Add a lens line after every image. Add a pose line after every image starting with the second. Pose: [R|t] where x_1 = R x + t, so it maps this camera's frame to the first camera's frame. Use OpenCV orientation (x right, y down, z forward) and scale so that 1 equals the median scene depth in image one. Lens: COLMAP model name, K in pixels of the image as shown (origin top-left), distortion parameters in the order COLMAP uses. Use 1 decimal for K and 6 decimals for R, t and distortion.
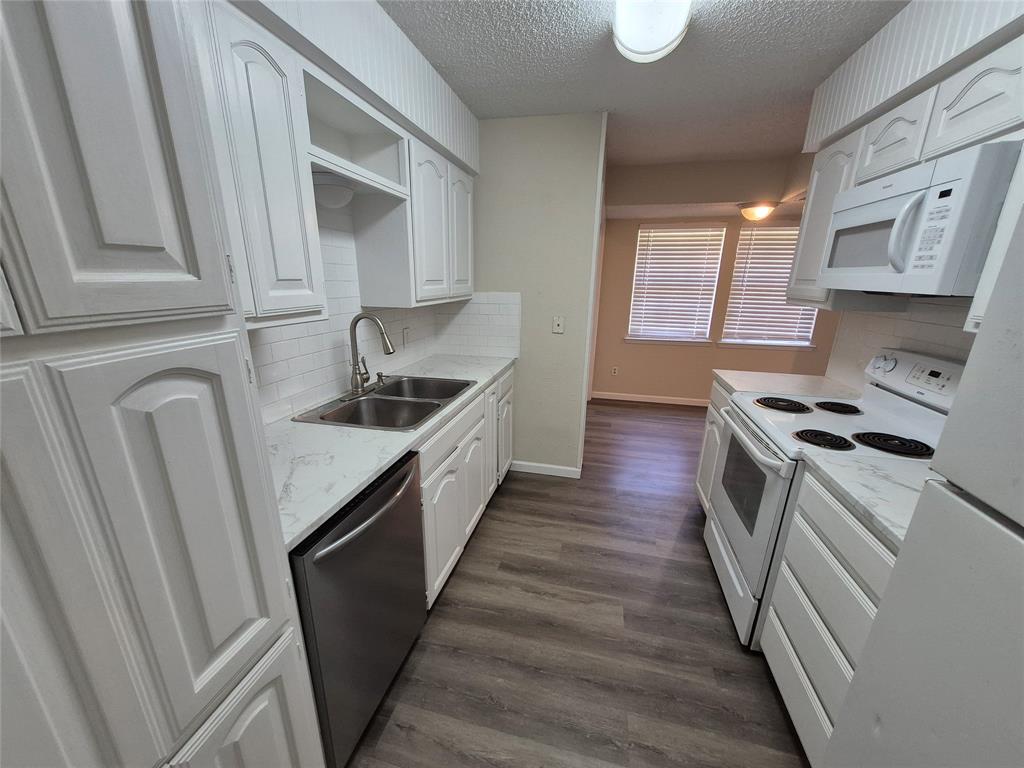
lens RADIAL K [[405.0, 0, 500.9], [0, 405.0, 399.8], [0, 0, 1]] dist [0.006876, -0.000622]
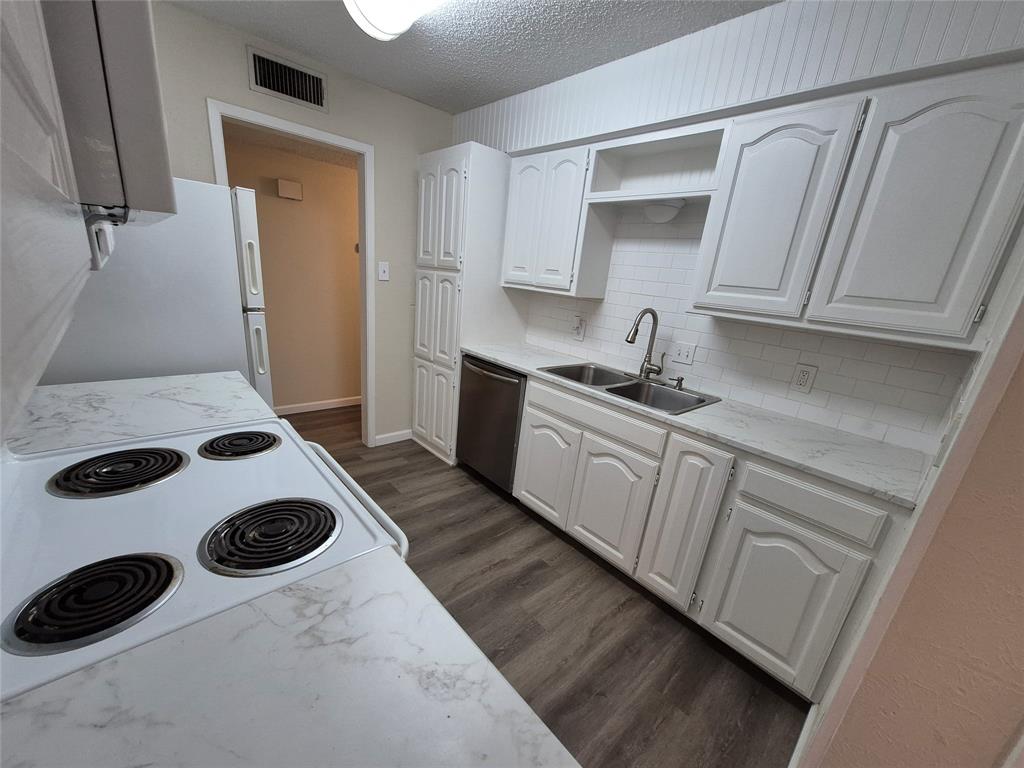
lens RADIAL K [[405.0, 0, 503.7], [0, 405.0, 406.3], [0, 0, 1]] dist [0.006876, -0.000622]
pose [[-0.563180, 0.189499, -0.804313, 0.953166], [-0.338880, 0.834770, 0.433958, -0.368417], [0.753651, 0.516962, -0.405908, 1.397179]]
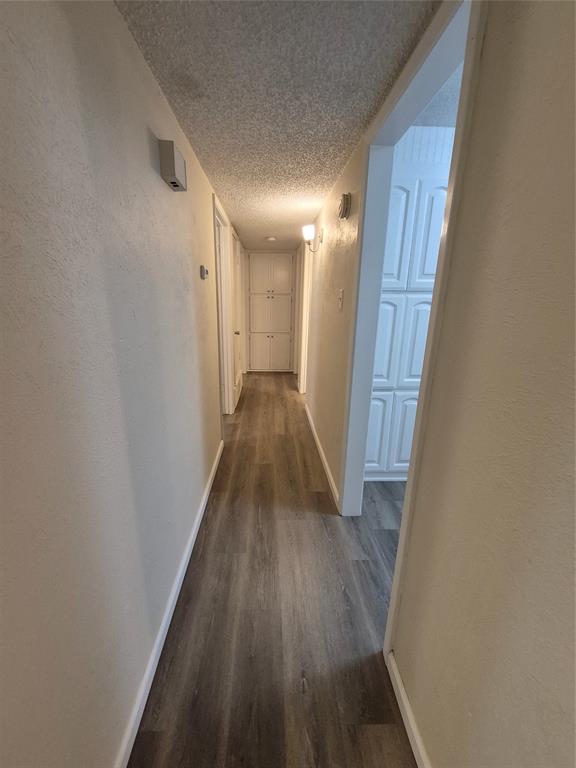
lens RADIAL K [[303.8, 0, 285.5], [0, 303.8, 378.9], [0, 0, 1]] dist [0.006876, -0.000622]
pose [[0.301510, 0.227101, -0.926022, 0.681457], [-0.287798, 0.947596, 0.138686, 0.242527], [0.908991, 0.224691, 0.351069, -0.470319]]
